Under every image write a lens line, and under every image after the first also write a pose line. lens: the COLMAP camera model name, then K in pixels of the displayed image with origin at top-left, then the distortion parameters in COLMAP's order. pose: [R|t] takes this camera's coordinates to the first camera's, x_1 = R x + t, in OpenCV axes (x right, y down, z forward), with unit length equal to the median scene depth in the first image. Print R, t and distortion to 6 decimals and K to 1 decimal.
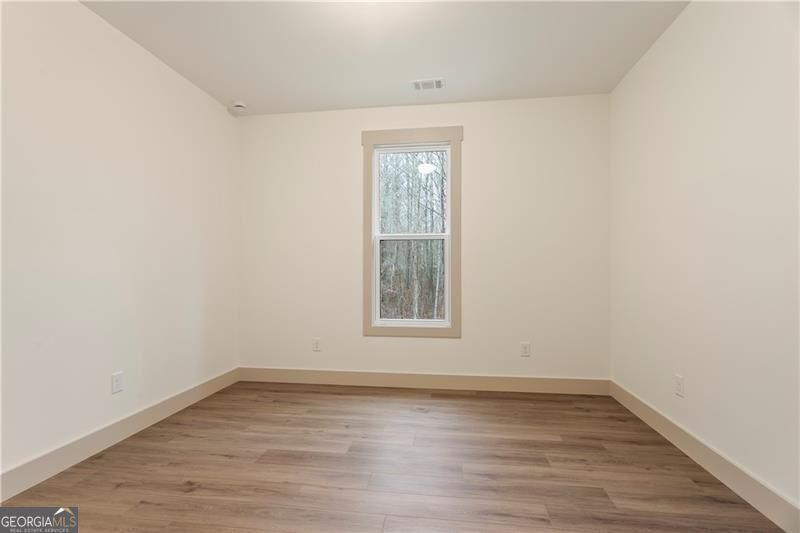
lens RADIAL K [[391.5, 0, 402.2], [0, 391.5, 277.5], [0, 0, 1]] dist [0.001028, 0.000334]
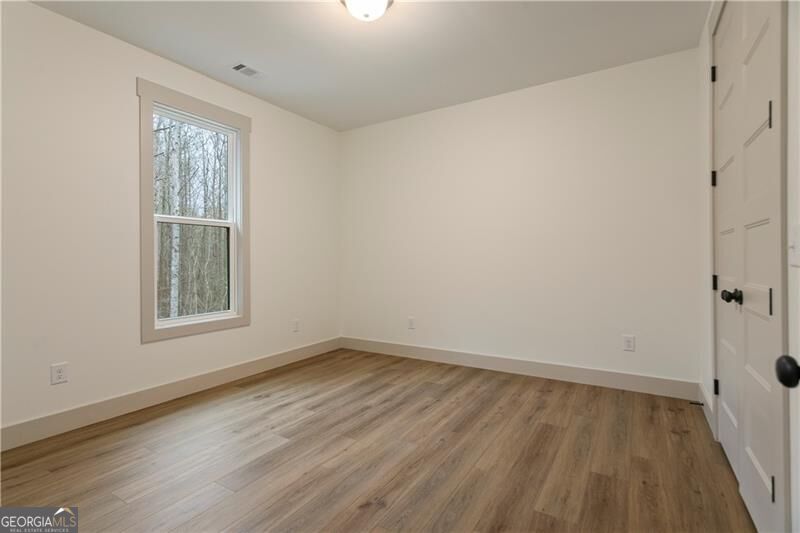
lens RADIAL K [[391.5, 0, 406.2], [0, 391.5, 278.8], [0, 0, 1]] dist [0.001028, 0.000334]
pose [[0.384232, -0.045715, 0.922104, -0.742355], [0.027515, 0.998897, 0.038056, 0.005772], [-0.922826, 0.010750, 0.385066, 0.266916]]
